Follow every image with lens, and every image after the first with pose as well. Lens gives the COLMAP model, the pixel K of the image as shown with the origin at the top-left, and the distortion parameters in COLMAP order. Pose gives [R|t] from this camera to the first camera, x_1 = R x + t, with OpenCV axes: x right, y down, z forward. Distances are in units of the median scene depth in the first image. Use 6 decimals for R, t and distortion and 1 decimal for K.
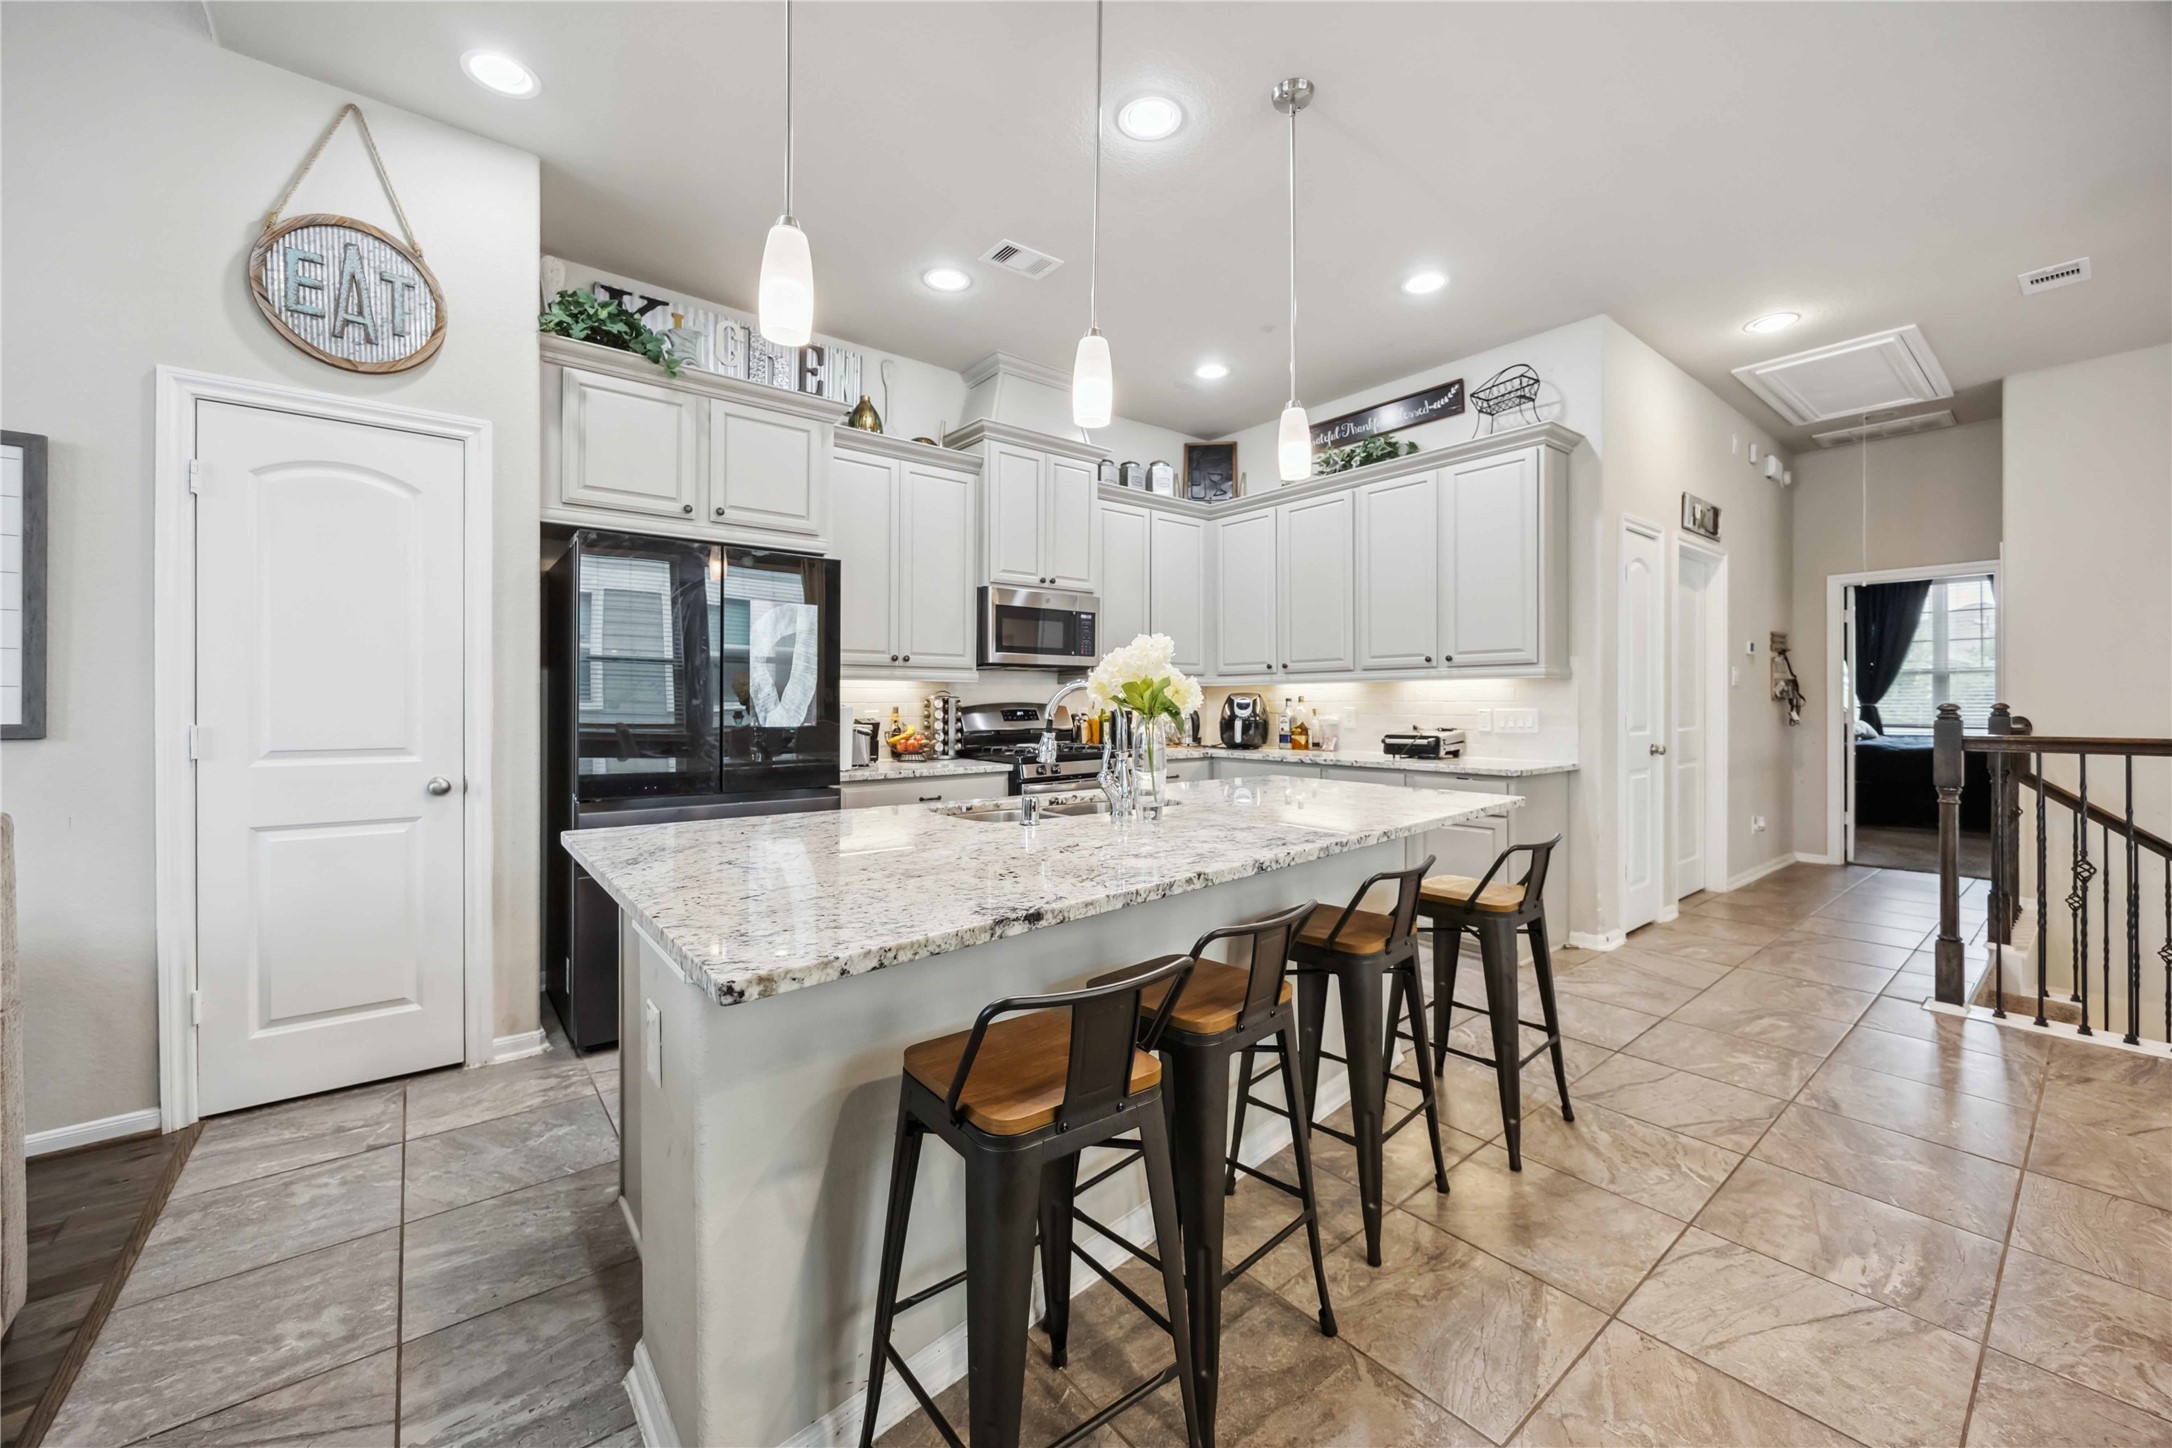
lens RADIAL K [[842.6, 0, 1076.5], [0, 842.6, 705.9], [0, 0, 1]] dist [-0.000120, 0.000296]
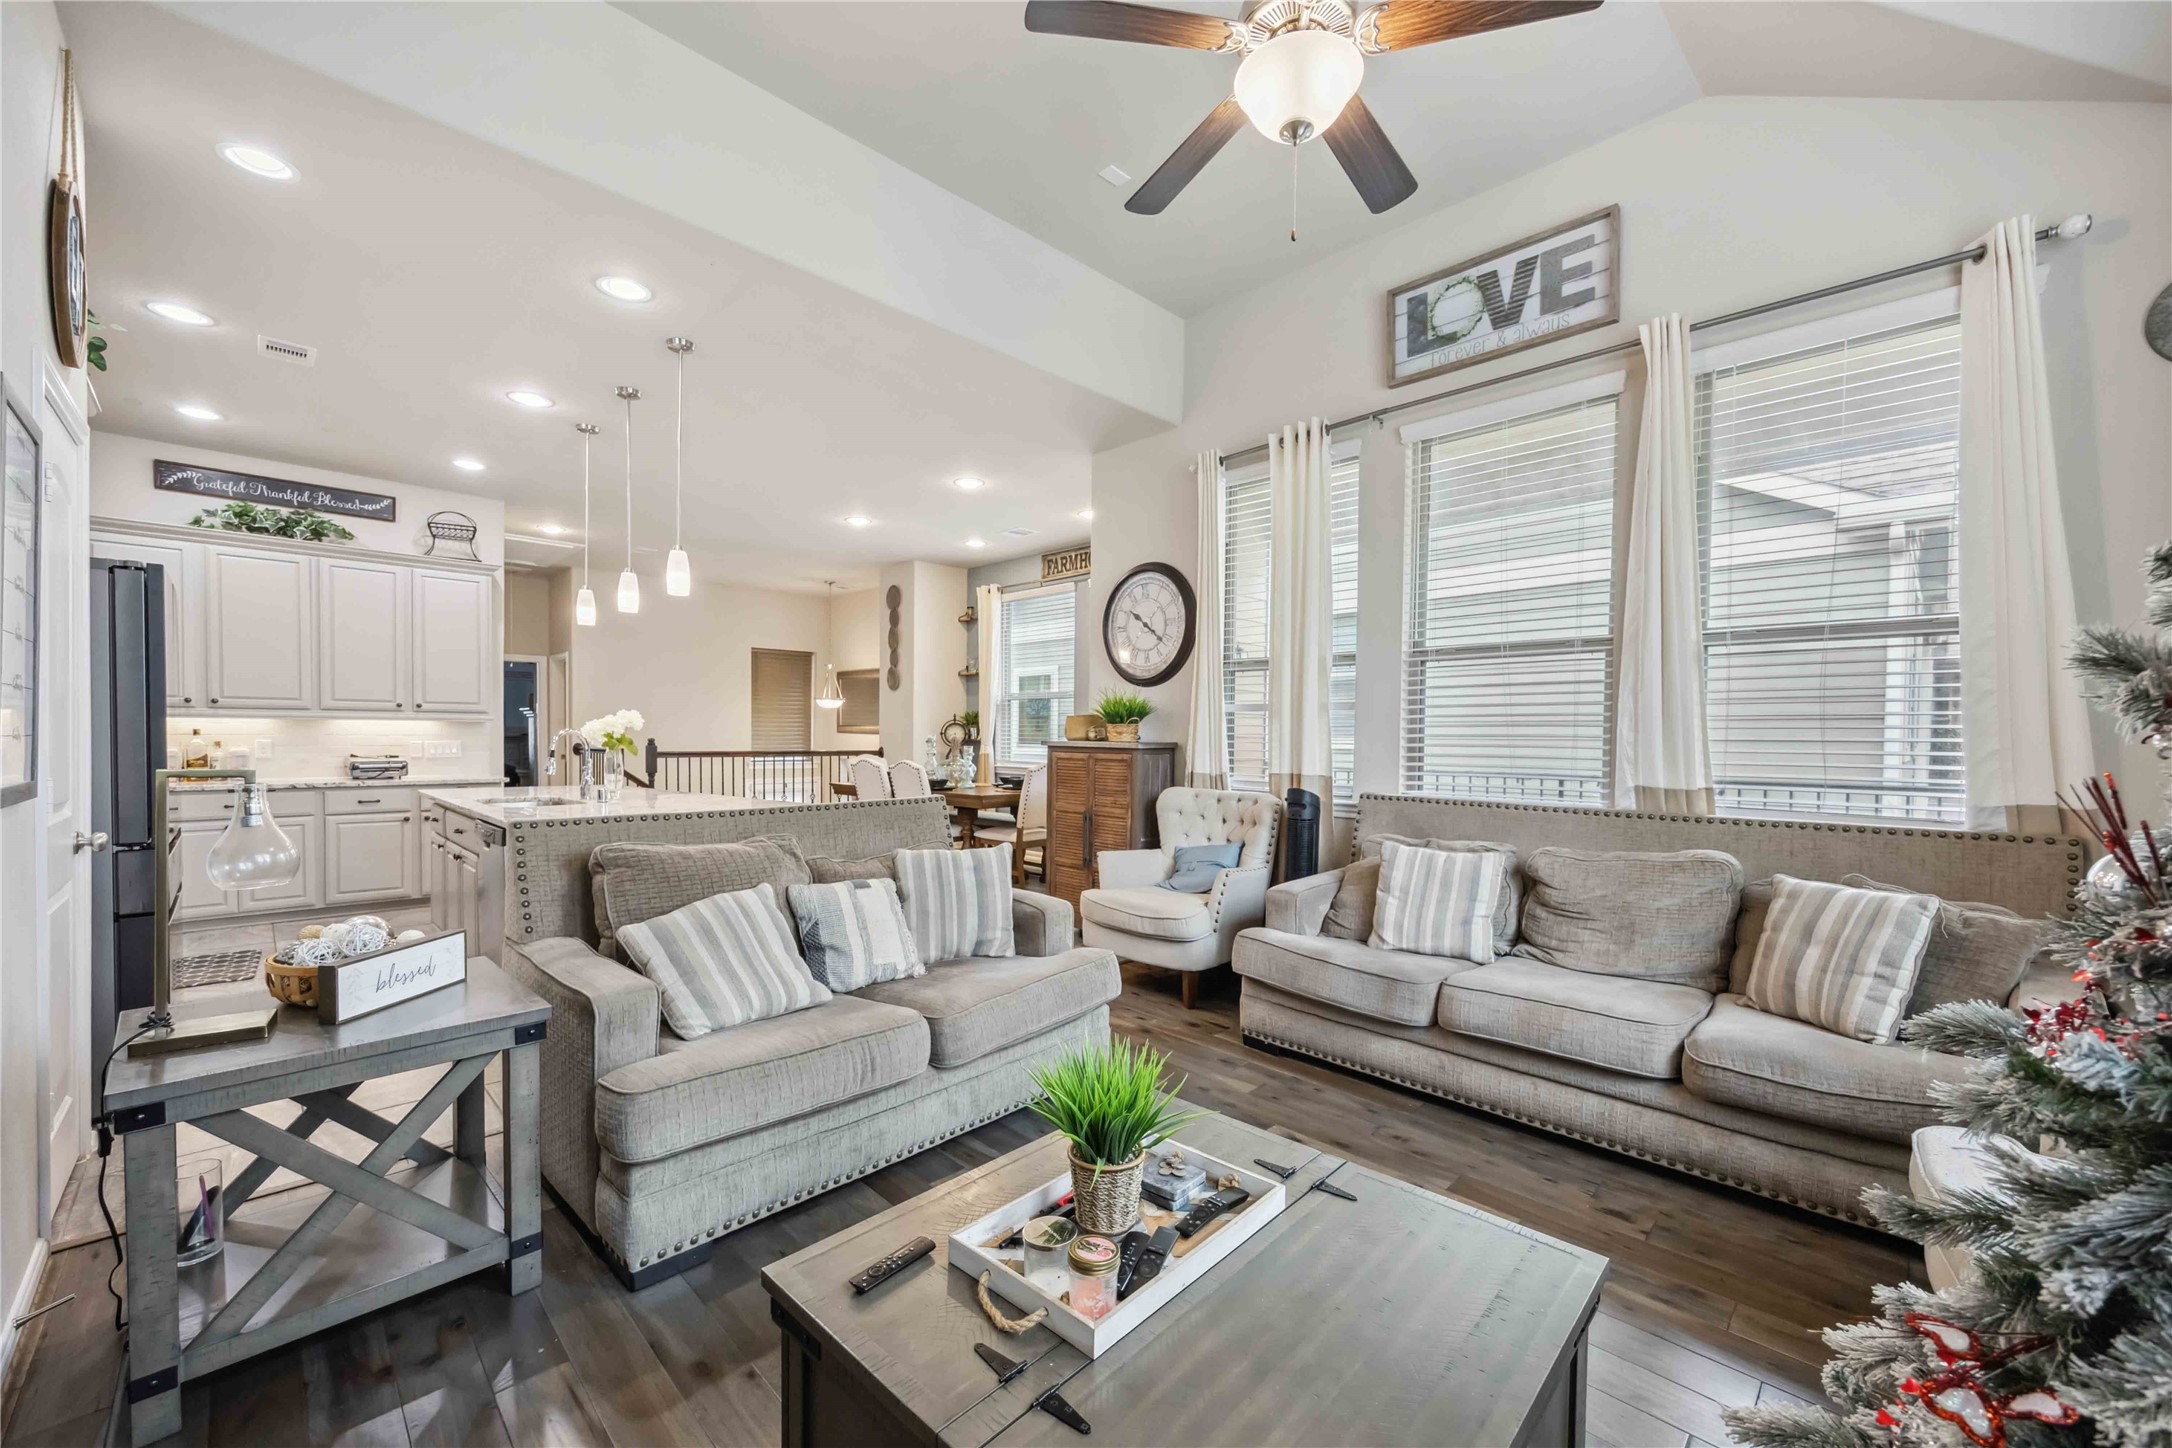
lens RADIAL K [[842.6, 0, 1095.6], [0, 842.6, 739.2], [0, 0, 1]] dist [-0.000120, 0.000296]
pose [[-0.120749, -0.004758, 0.992672, -1.927350], [-0.010887, 0.999935, 0.003468, -0.031440], [-0.992623, -0.010388, -0.120793, 0.065917]]
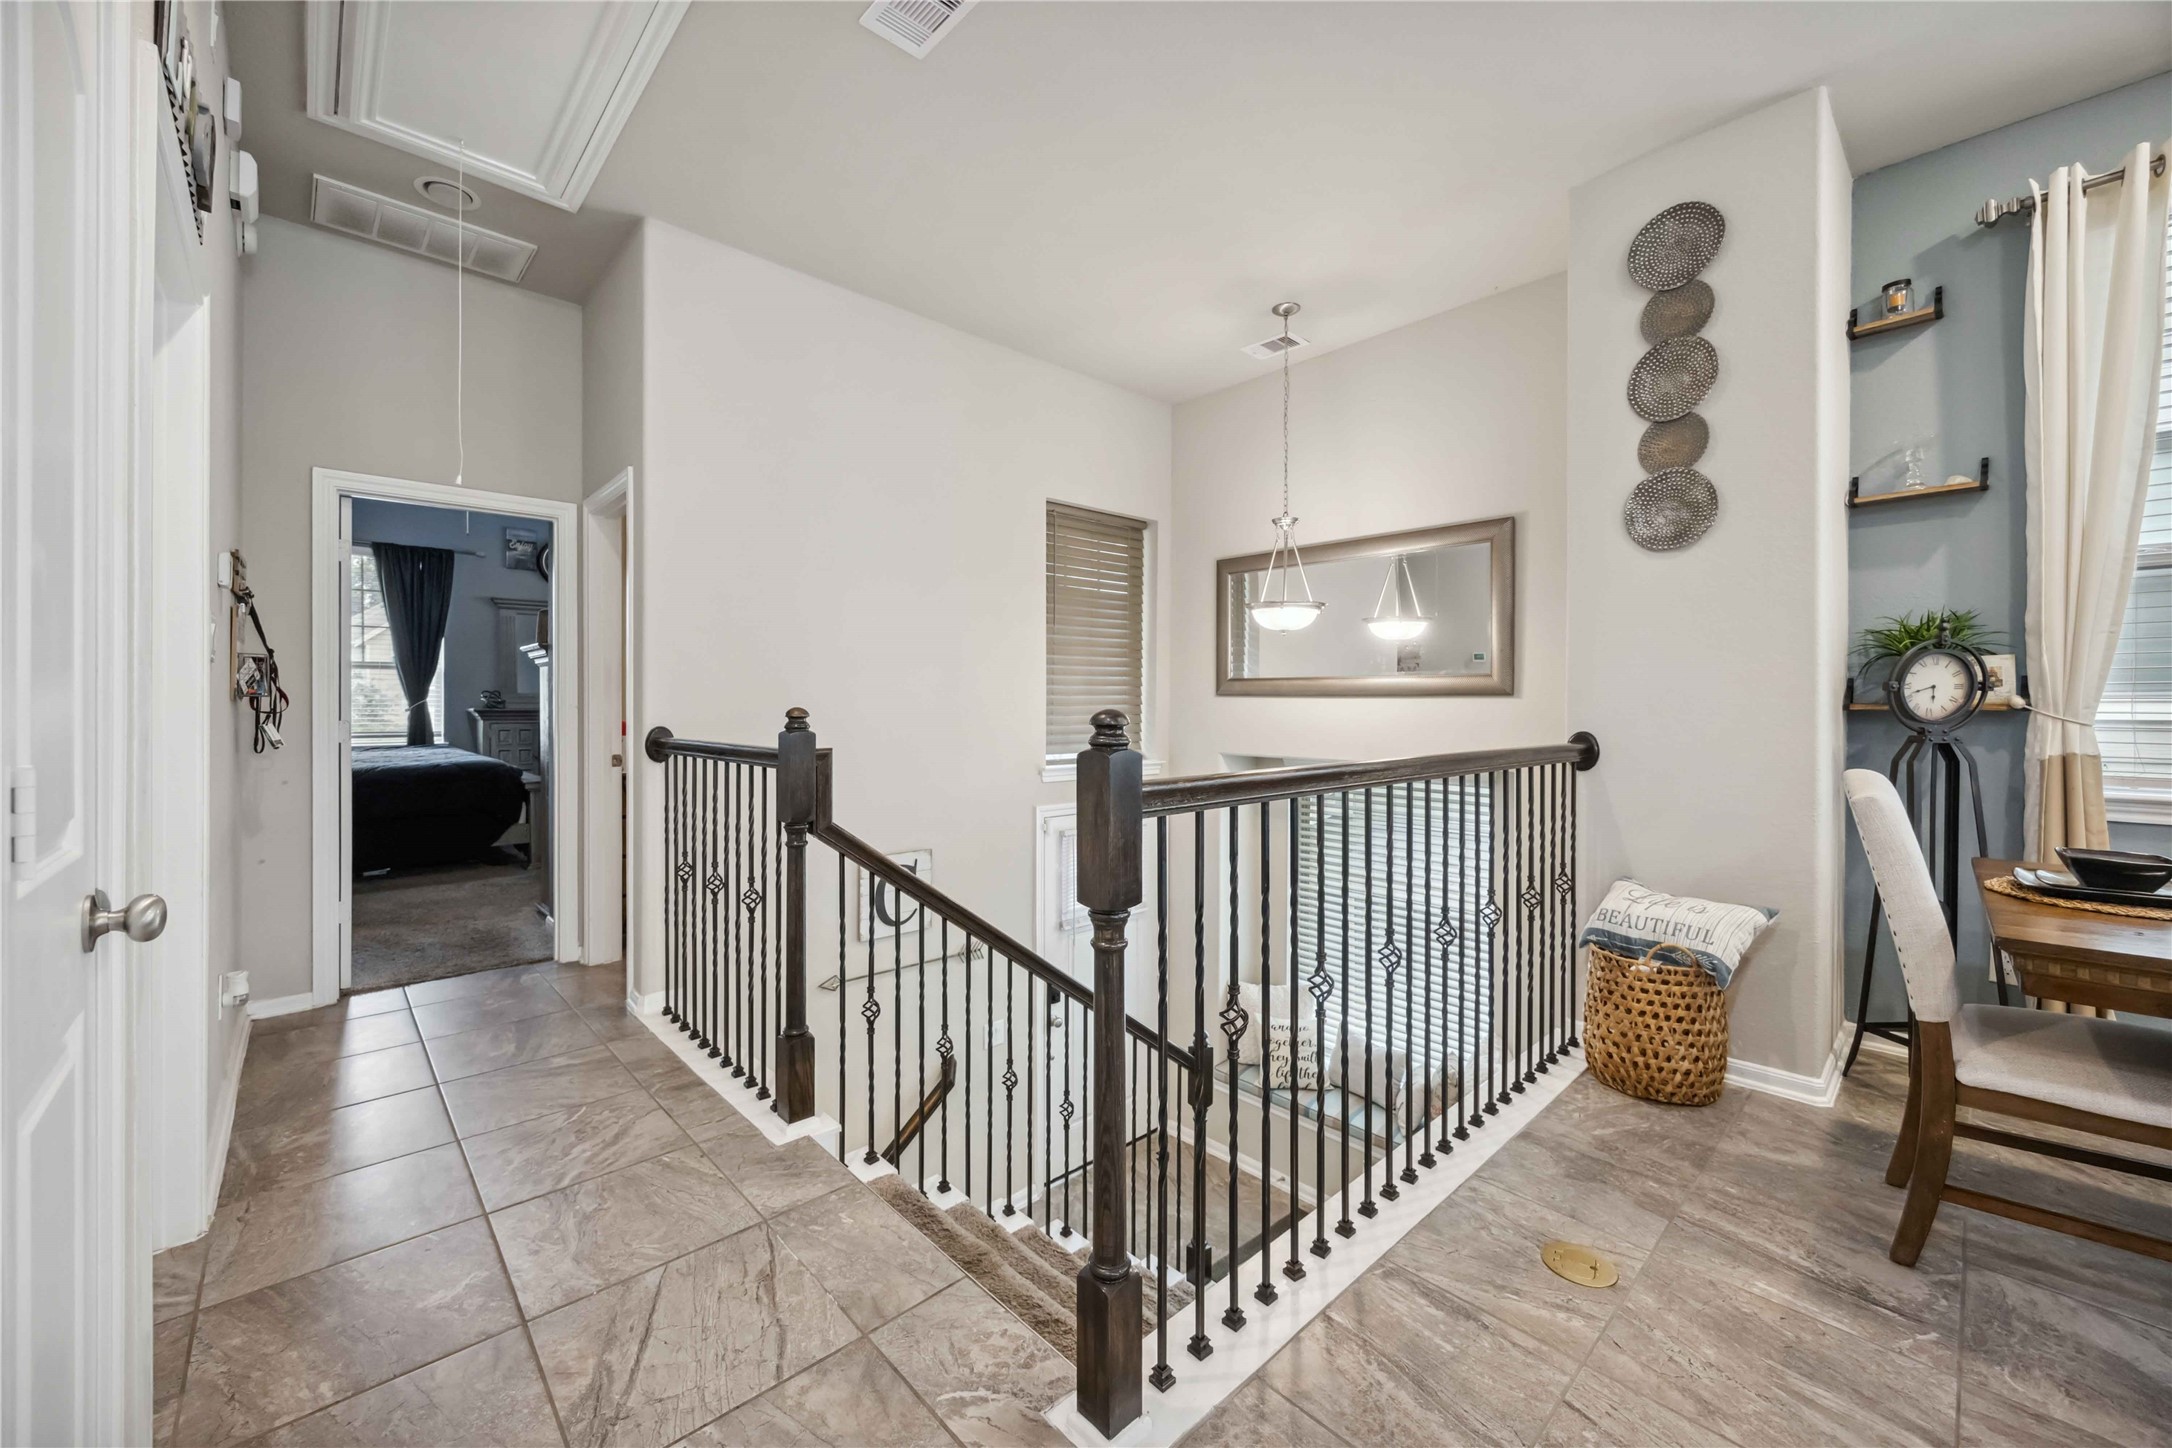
lens RADIAL K [[842.6, 0, 1070.7], [0, 842.6, 710.1], [0, 0, 1]] dist [-0.000120, 0.000296]
pose [[-0.062348, -0.003992, 0.998046, 0.831025], [-0.002016, 0.999990, 0.003874, -0.009423], [-0.998052, -0.001771, -0.062356, 1.399312]]
